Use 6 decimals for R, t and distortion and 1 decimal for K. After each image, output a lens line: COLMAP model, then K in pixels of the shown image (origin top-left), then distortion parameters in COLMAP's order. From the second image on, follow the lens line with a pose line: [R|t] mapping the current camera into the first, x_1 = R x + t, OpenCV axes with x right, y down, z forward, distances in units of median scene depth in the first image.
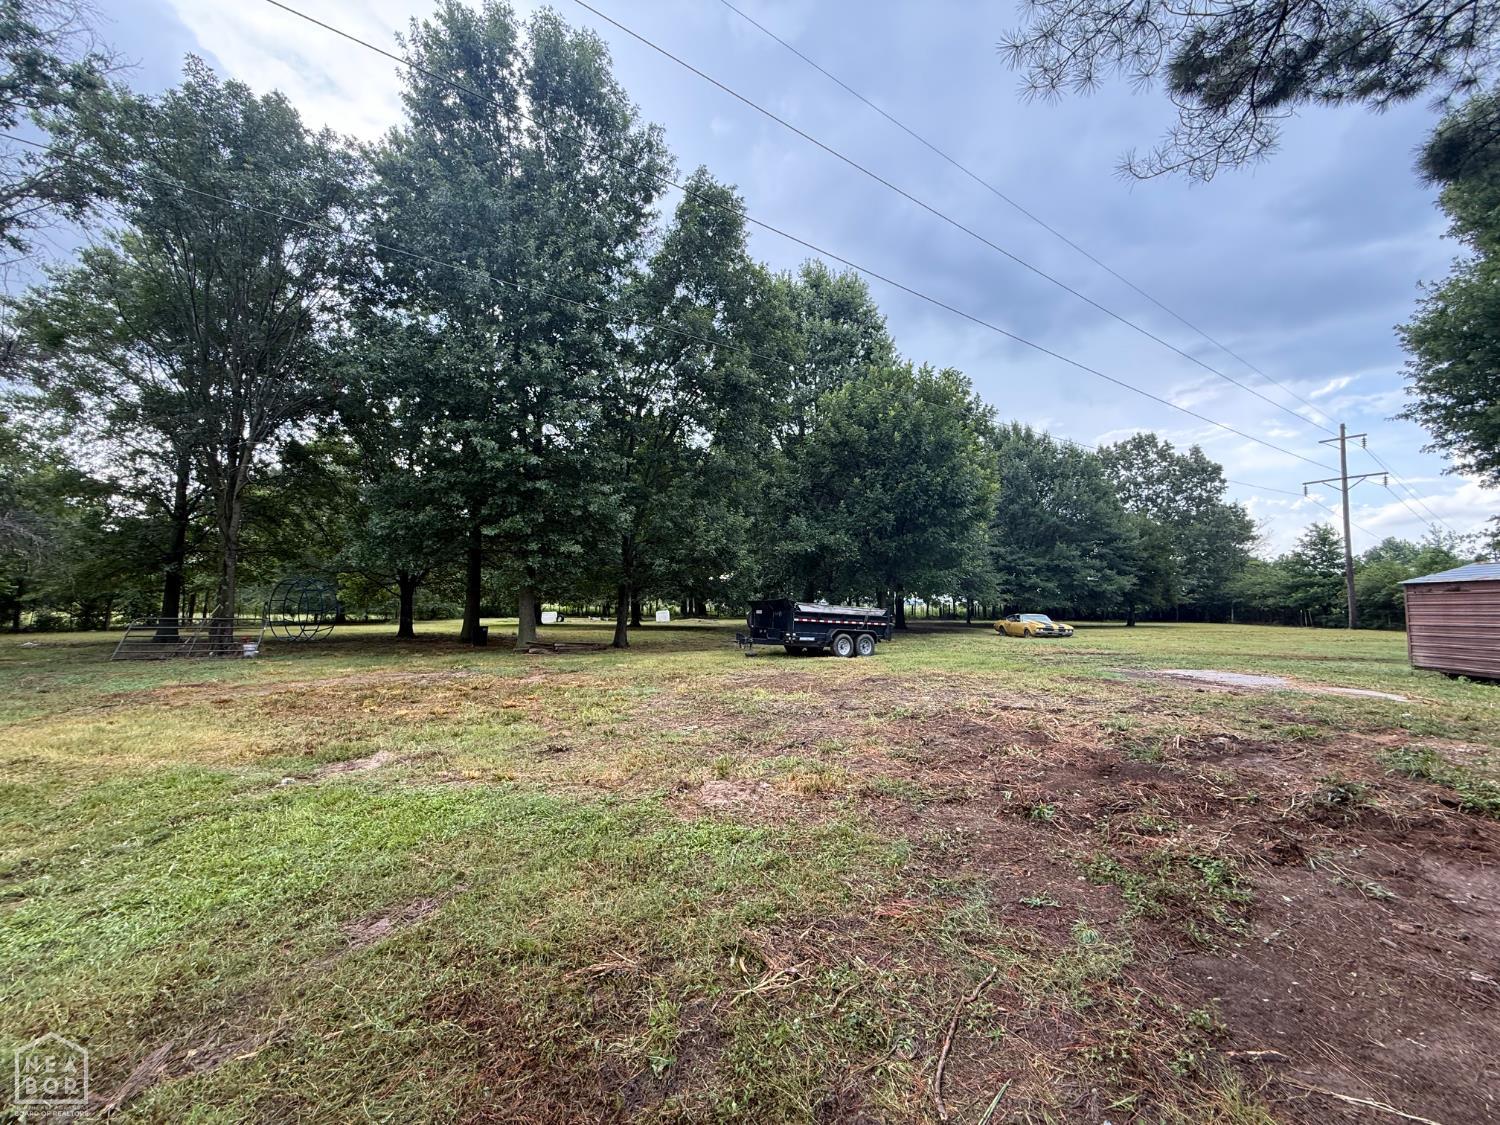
lens RADIAL K [[597.4, 0, 744.5], [0, 597.4, 564.2], [0, 0, 1]] dist [0.000828, 0.000249]
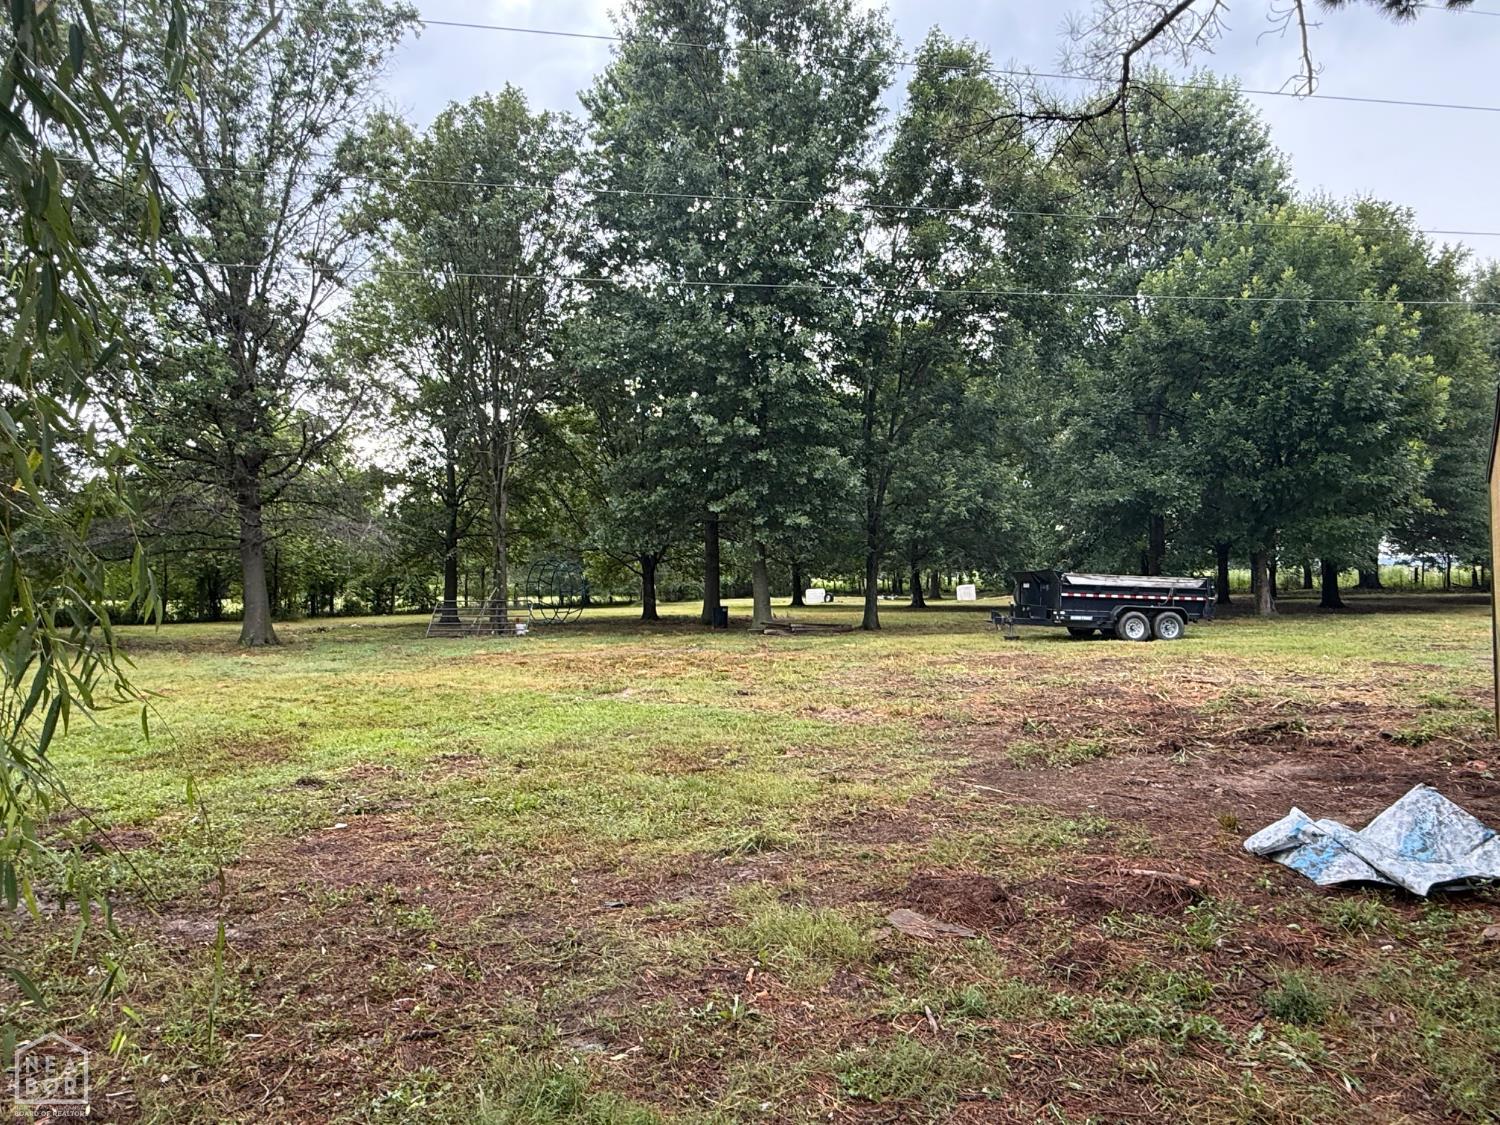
lens RADIAL K [[1063.5, 0, 750.0], [0, 1063.5, 562.5], [0, 0, 1]] dist [-0.009794, -0.001635]
pose [[0.909002, -0.026248, -0.415964, 0.278080], [0.049558, 0.997742, 0.045339, -0.034233], [0.413835, -0.061827, 0.908250, -0.451639]]
